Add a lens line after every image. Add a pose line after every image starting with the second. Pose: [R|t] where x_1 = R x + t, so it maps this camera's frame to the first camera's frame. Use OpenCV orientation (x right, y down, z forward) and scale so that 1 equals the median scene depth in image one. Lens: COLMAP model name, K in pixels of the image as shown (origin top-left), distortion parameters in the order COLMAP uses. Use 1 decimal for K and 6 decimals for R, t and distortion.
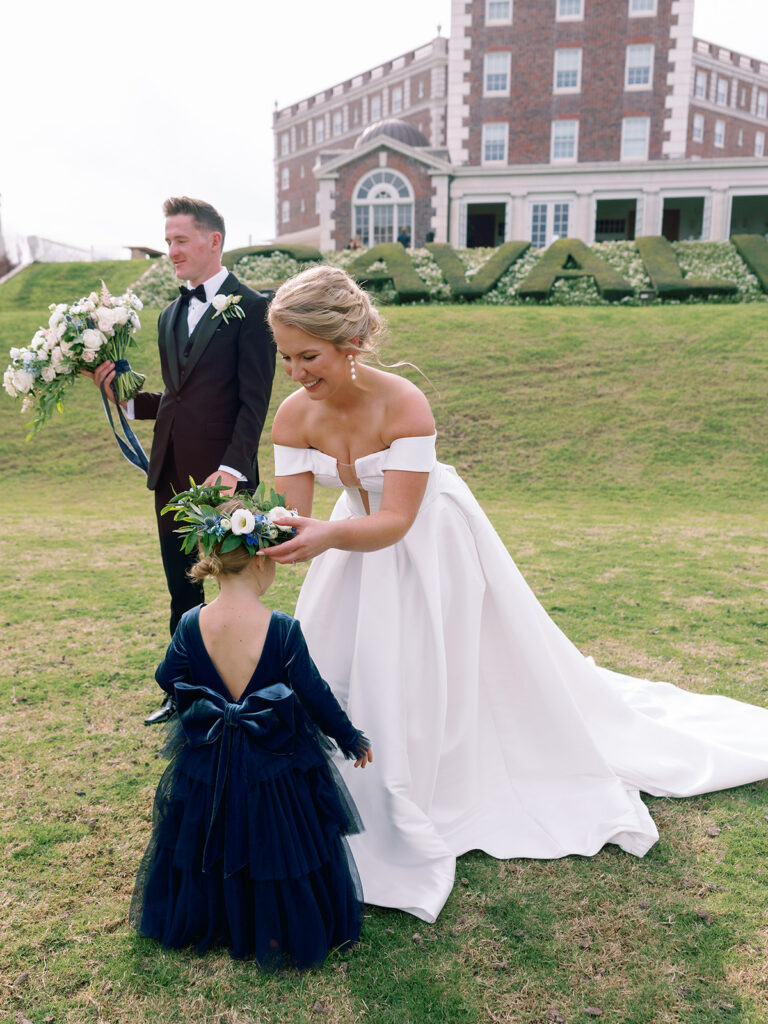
lens RADIAL K [[942.5, 0, 353.6], [0, 942.5, 577.3], [0, 0, 1]] dist [-0.002701, 0.021444]
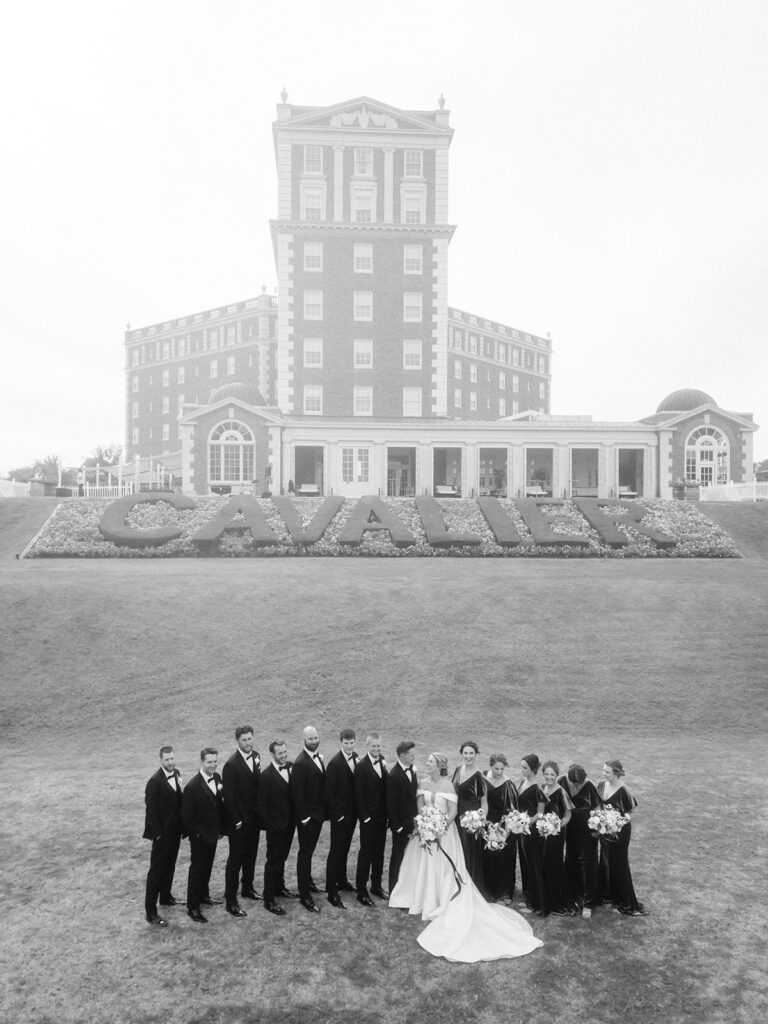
lens RADIAL K [[835.9, 0, 365.2], [0, 835.9, 515.9], [0, 0, 1]] dist [0.086670, -0.006554]
pose [[0.977442, 0.007204, 0.211079, -0.033728], [0.039909, 0.975114, -0.218084, -0.034105], [-0.207397, 0.221589, 0.952830, -0.143028]]
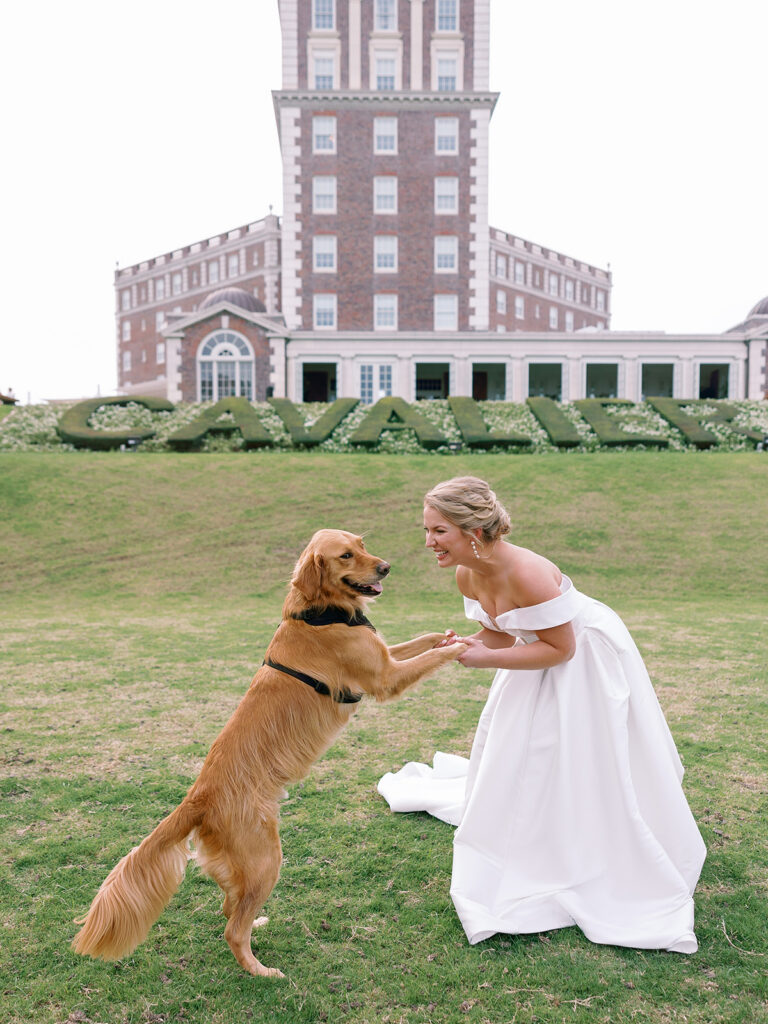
lens RADIAL K [[942.5, 0, 353.6], [0, 942.5, 577.3], [0, 0, 1]] dist [-0.002701, 0.021444]
pose [[0.985604, -0.011203, 0.168696, -0.010210], [0.035711, 0.989084, -0.142959, 0.015282], [-0.165253, 0.146925, 0.975246, -0.057231]]
